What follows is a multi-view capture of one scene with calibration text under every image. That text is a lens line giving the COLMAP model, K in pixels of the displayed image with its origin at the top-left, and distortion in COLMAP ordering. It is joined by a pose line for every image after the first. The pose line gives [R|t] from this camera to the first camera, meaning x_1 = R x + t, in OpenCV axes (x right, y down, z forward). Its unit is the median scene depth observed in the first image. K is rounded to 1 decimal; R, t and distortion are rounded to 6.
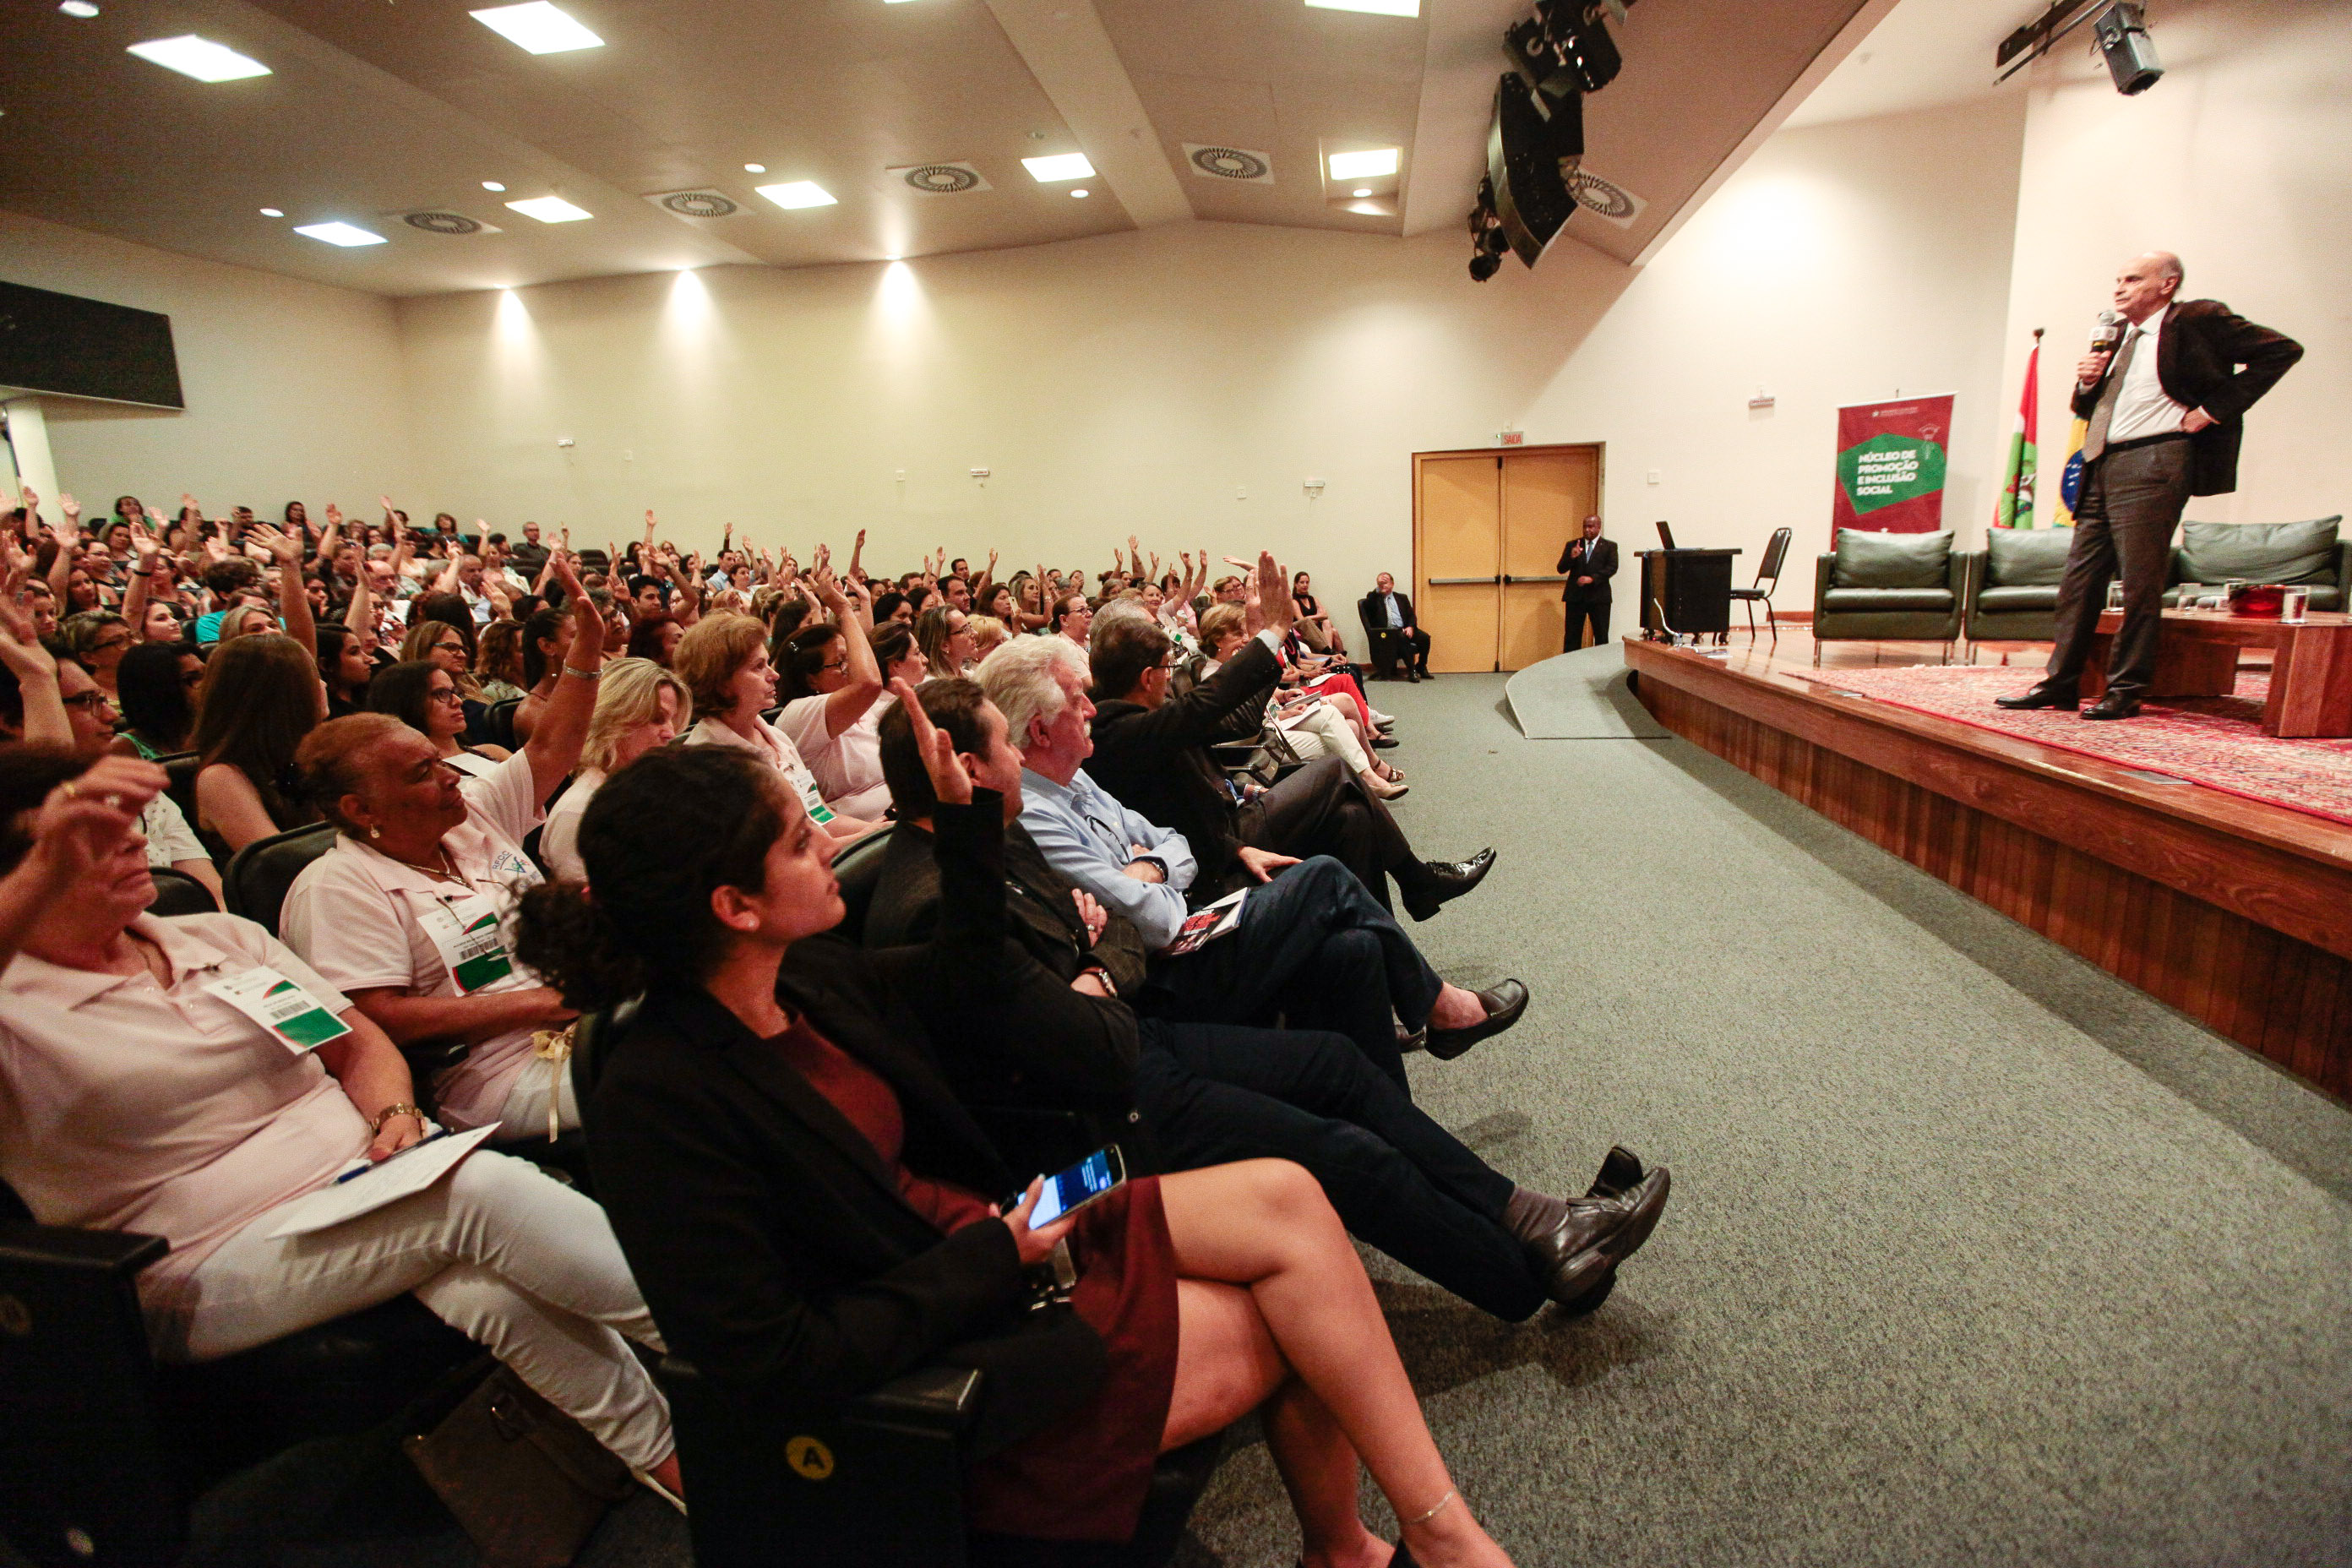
lens RADIAL K [[1075.0, 0, 1187.0], [0, 1075.0, 777.1], [0, 0, 1]] dist [-0.042055, 0.012208]
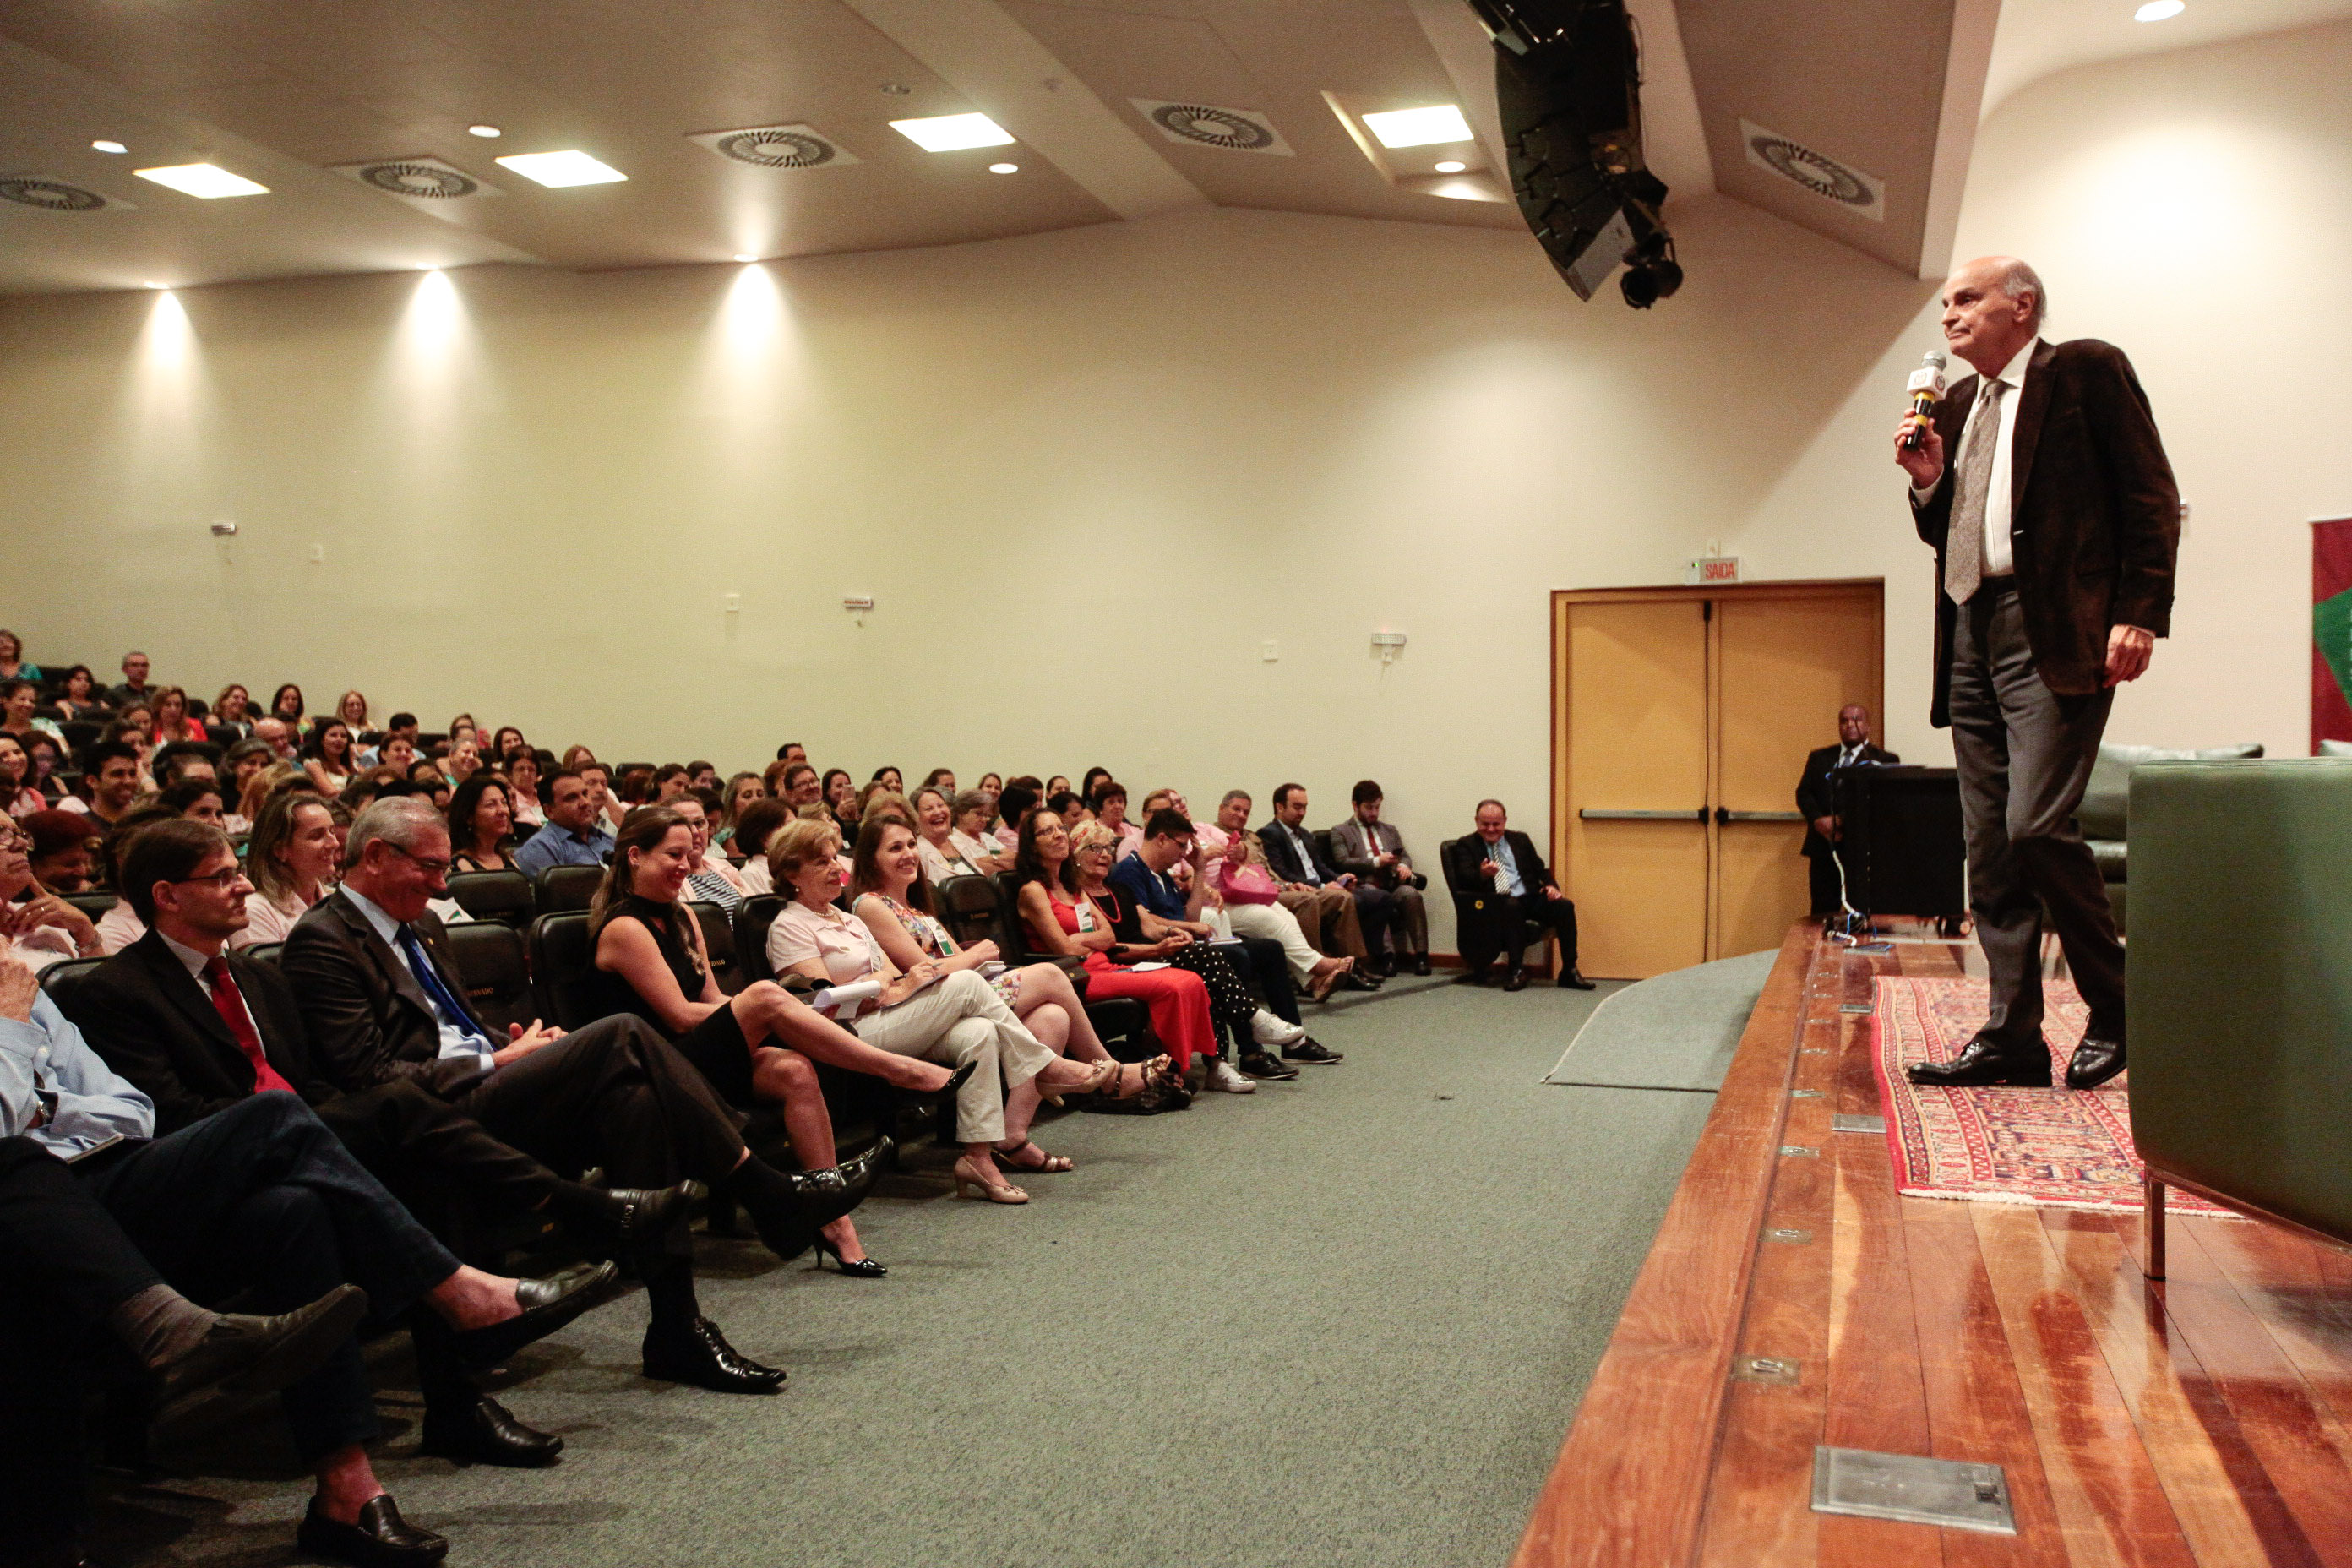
lens RADIAL K [[2059.7, 0, 1178.3], [0, 2059.7, 776.9], [0, 0, 1]] dist [-0.012414, 0.104752]
pose [[0.987776, 0.041307, -0.150309, 0.196137], [-0.069572, 0.979710, -0.187958, 0.016357], [0.139495, 0.196118, 0.970607, -0.081586]]
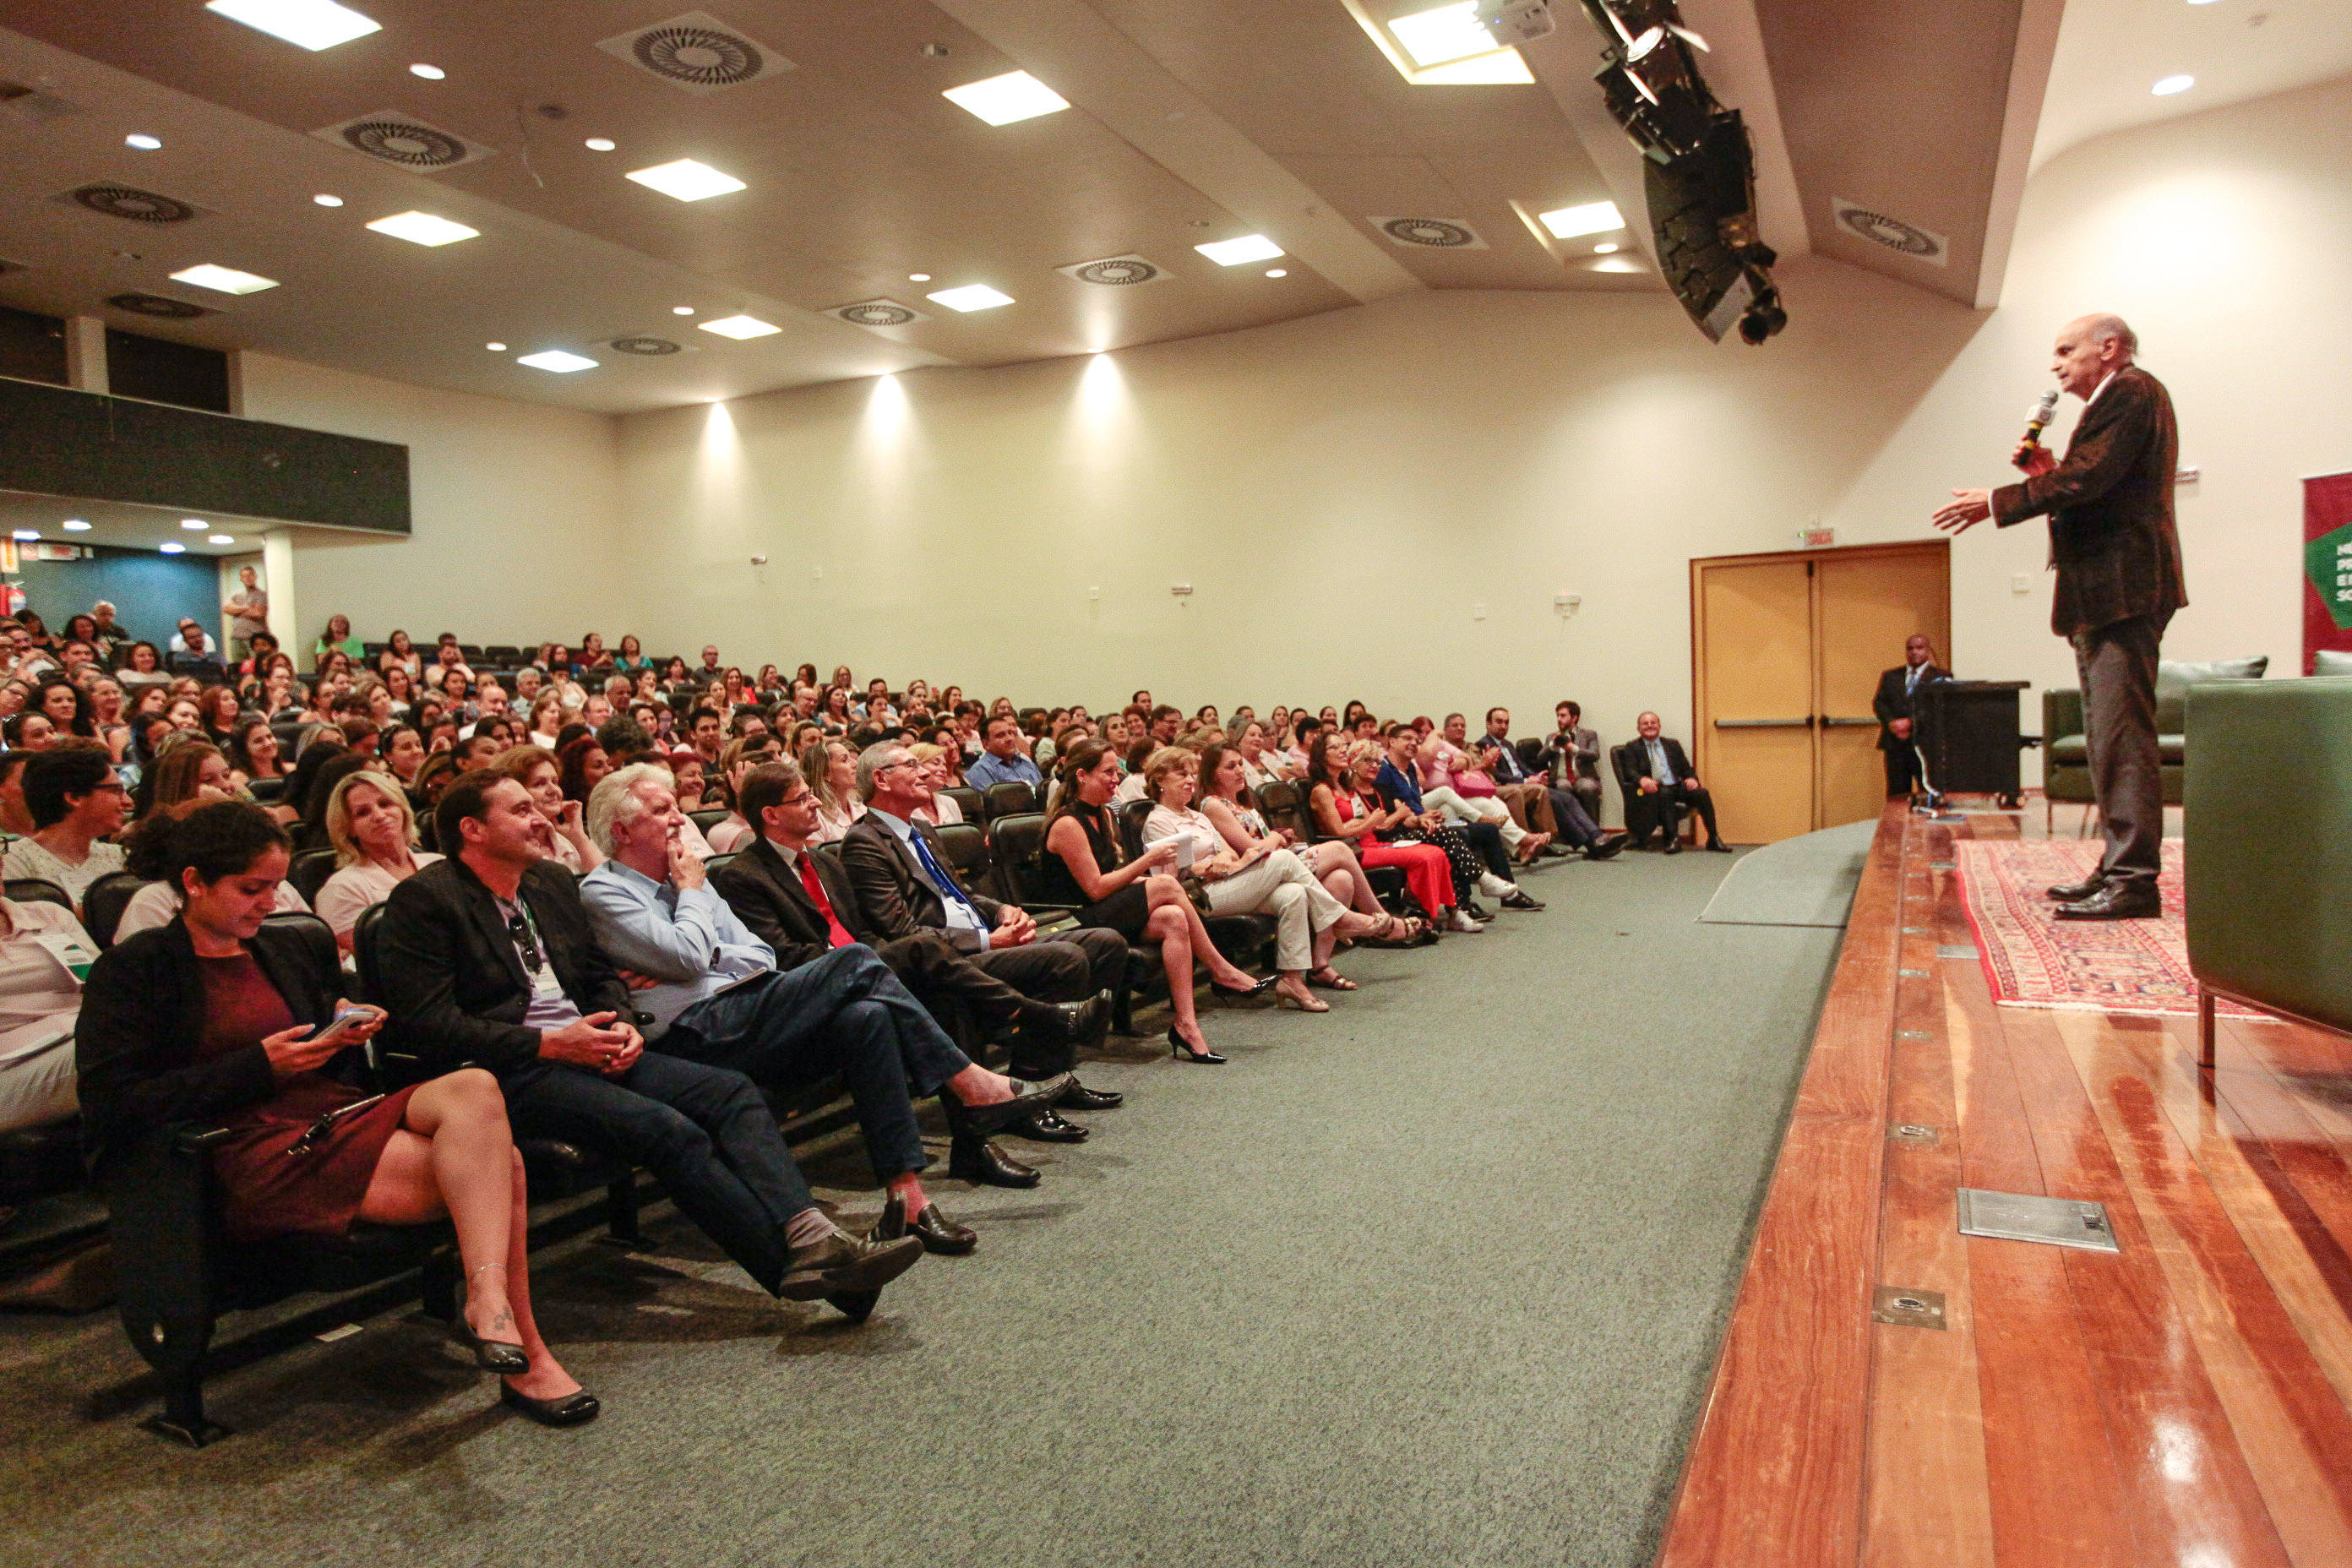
lens RADIAL K [[1468.6, 0, 1182.6], [0, 1468.6, 774.2], [0, 0, 1]] dist [-0.036378, 0.037649]
pose [[0.955238, 0.022211, -0.295004, 0.187933], [-0.063961, 0.989099, -0.132638, 0.015632], [0.288842, 0.145570, 0.946245, -0.089271]]
